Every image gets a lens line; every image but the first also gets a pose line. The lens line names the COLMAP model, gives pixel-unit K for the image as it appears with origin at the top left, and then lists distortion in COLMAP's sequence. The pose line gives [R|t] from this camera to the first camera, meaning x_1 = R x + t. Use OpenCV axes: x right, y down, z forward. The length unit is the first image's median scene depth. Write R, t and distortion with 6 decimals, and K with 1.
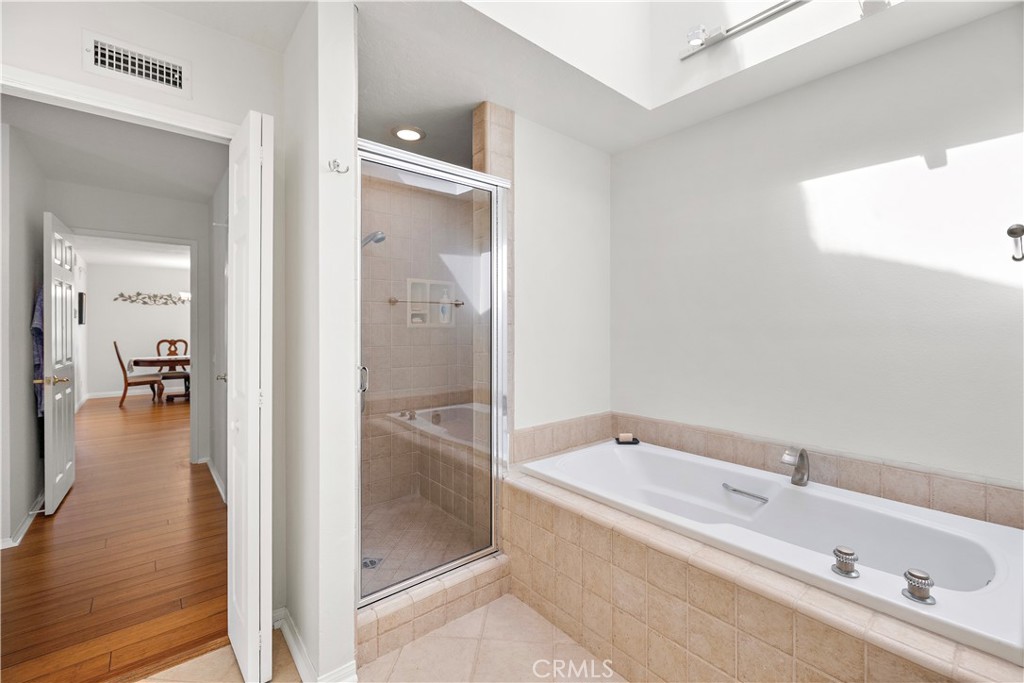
lens RADIAL K [[437.2, 0, 513.0], [0, 437.2, 324.5], [0, 0, 1]] dist [0.001050, 0.000293]
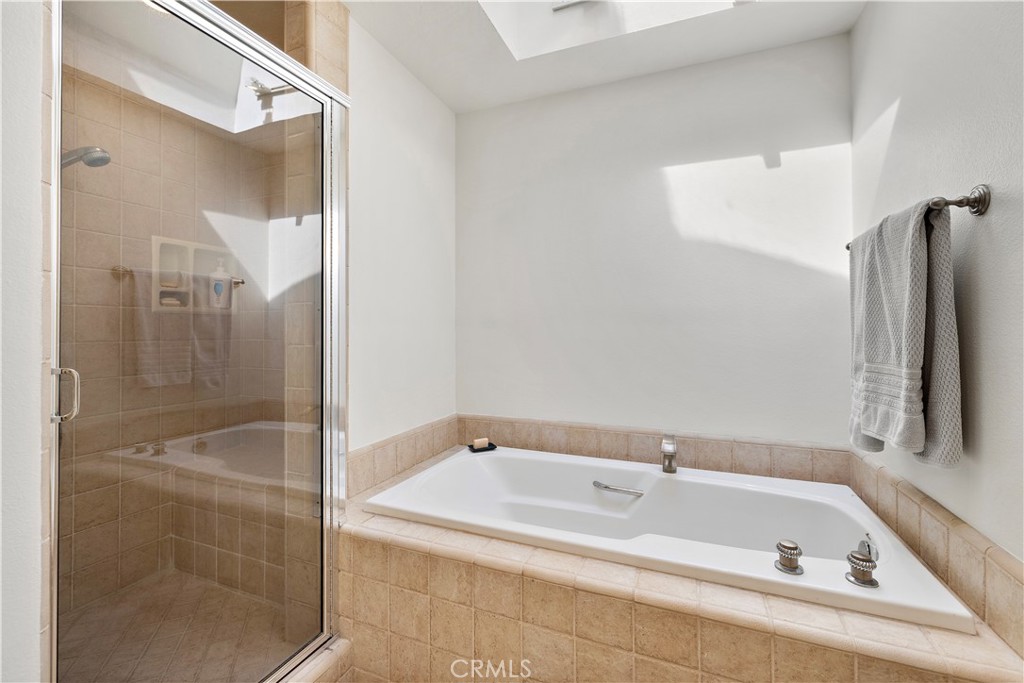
lens RADIAL K [[437.2, 0, 513.0], [0, 437.2, 324.5], [0, 0, 1]] dist [0.001050, 0.000293]
pose [[0.886075, 0.005113, 0.463514, -0.100550], [-0.003380, 0.999984, -0.004569, 0.037950], [-0.463530, 0.002481, 0.886078, 0.266605]]
